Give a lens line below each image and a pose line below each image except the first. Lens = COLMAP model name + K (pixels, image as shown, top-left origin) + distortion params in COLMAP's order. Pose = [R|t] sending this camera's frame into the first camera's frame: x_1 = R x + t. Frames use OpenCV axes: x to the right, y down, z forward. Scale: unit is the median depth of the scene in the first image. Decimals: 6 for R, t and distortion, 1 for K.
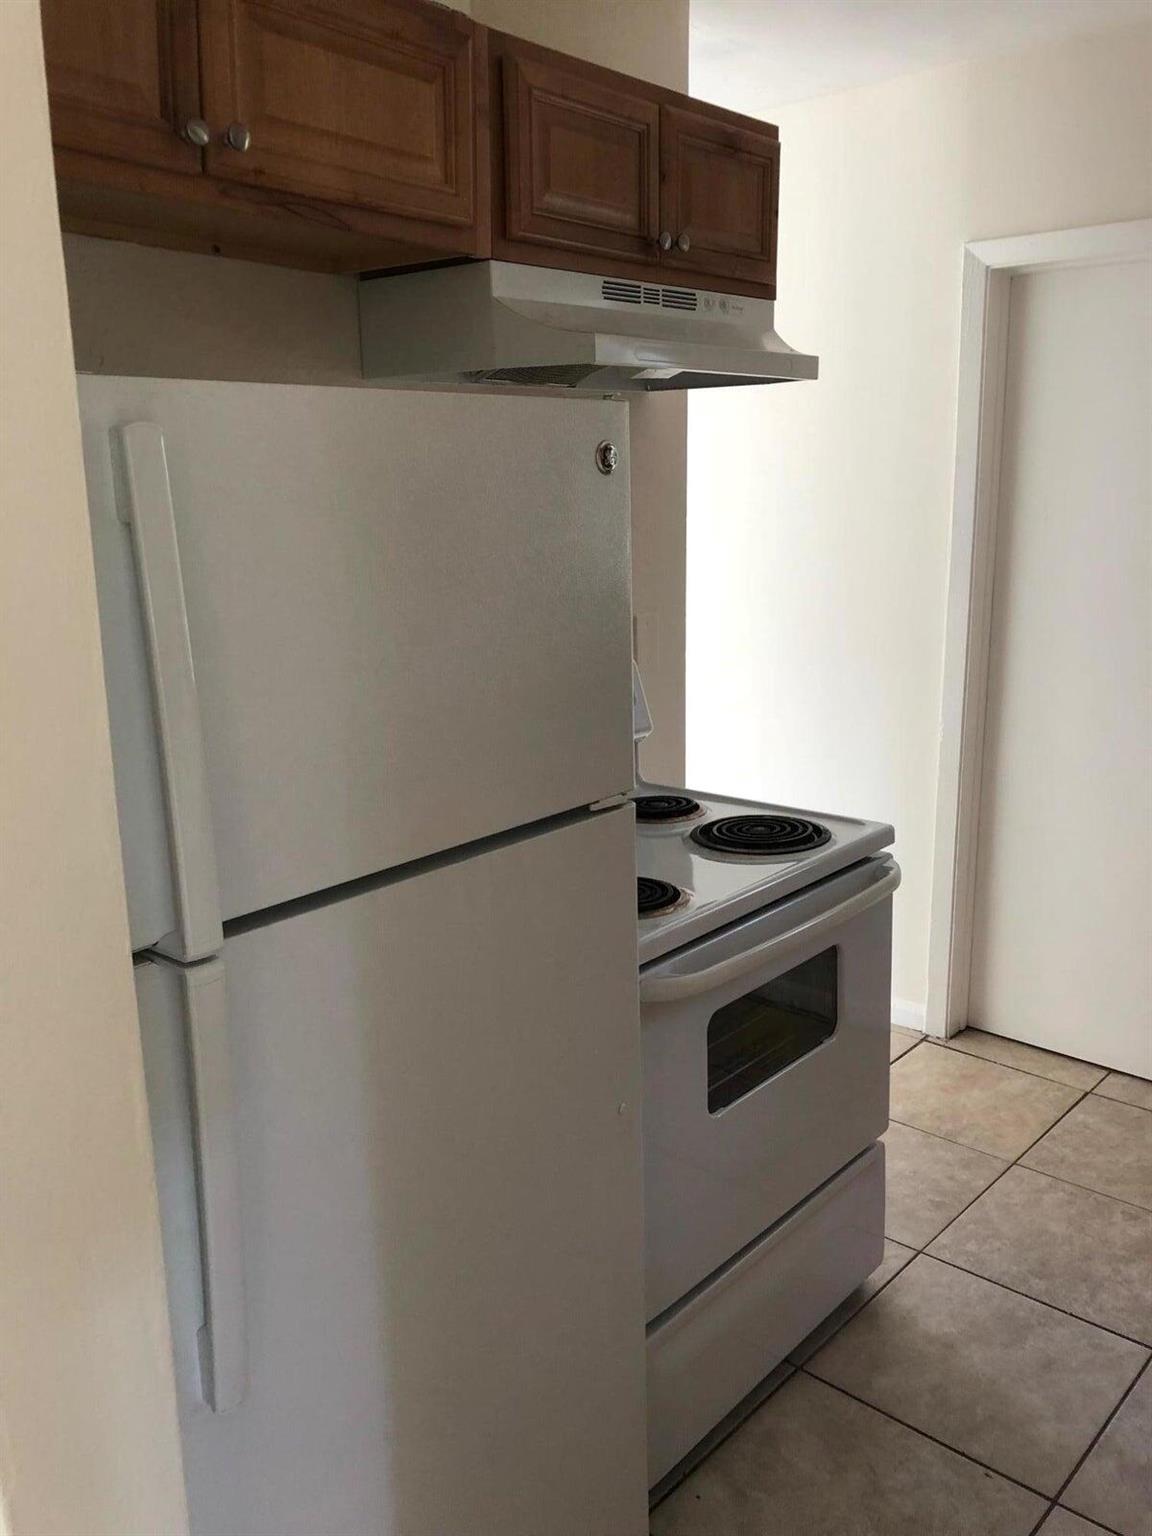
lens RADIAL K [[1260.7, 0, 573.4], [0, 1260.7, 773.7], [0, 0, 1]] dist [0.016656, -0.009249]
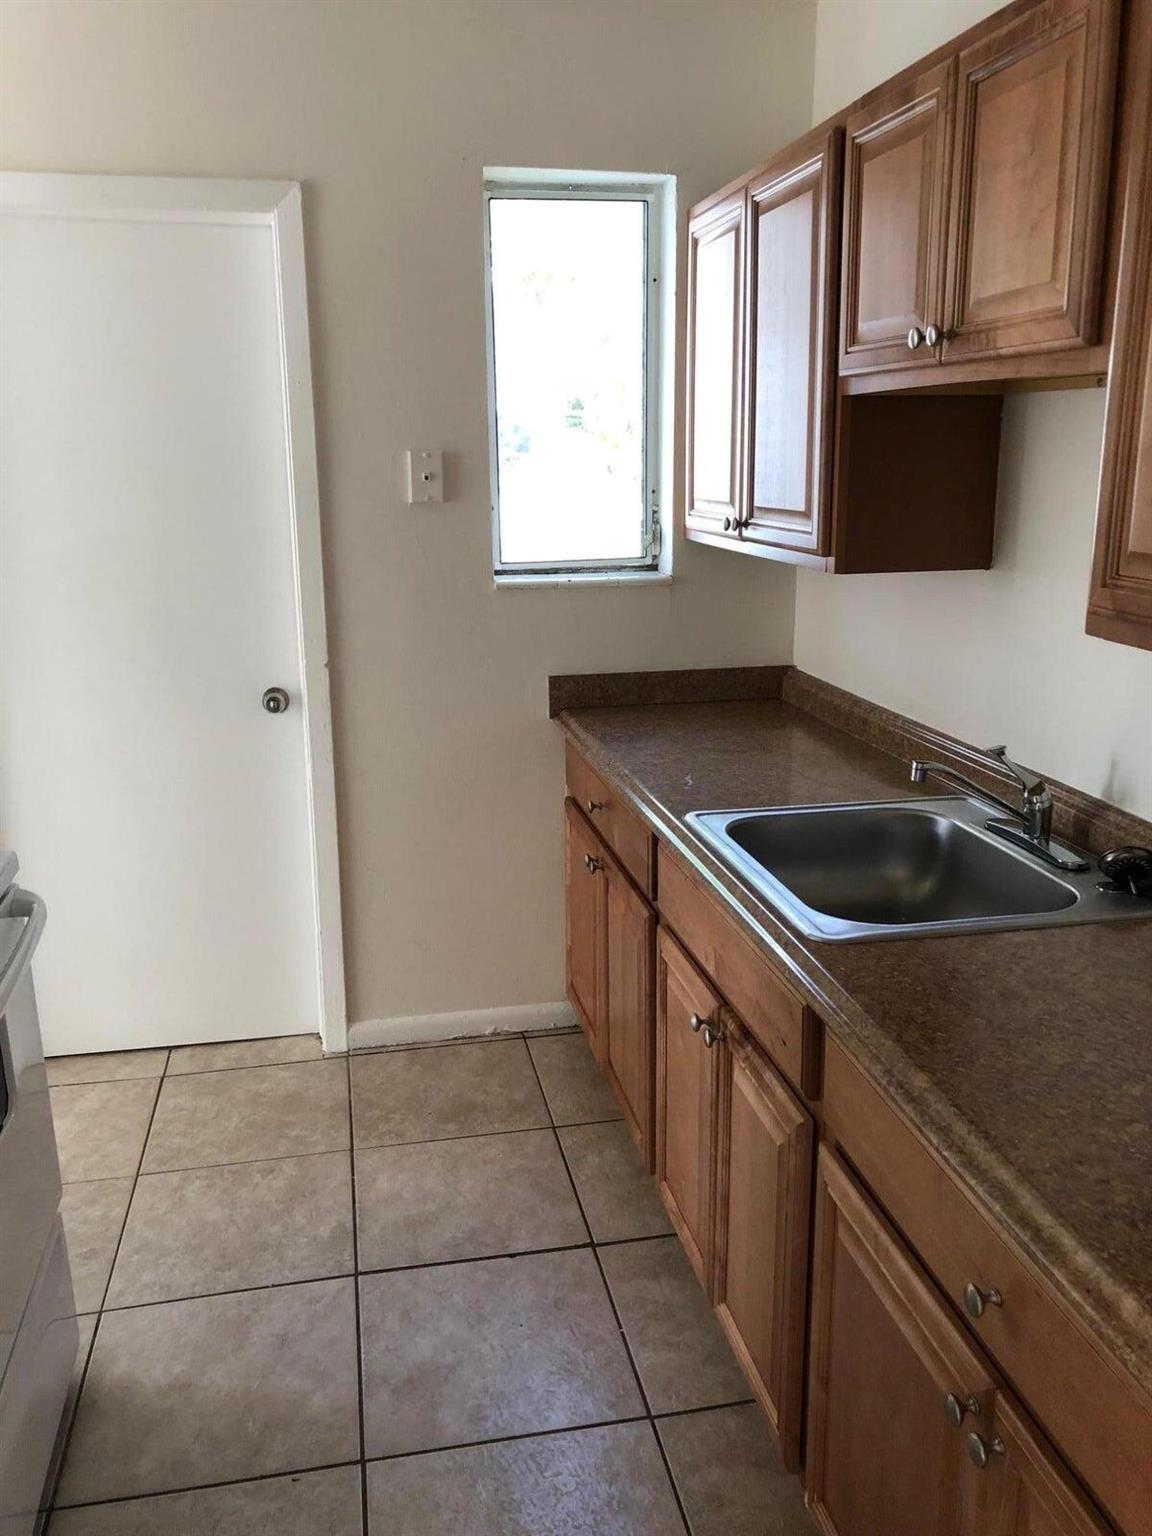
lens RADIAL K [[1260.7, 0, 573.2], [0, 1260.7, 758.8], [0, 0, 1]] dist [0.016656, -0.009249]
pose [[0.607620, -0.191161, 0.770880, -0.149316], [0.190100, 0.977394, 0.092532, -0.029291], [-0.771142, 0.090320, 0.630224, 0.136936]]
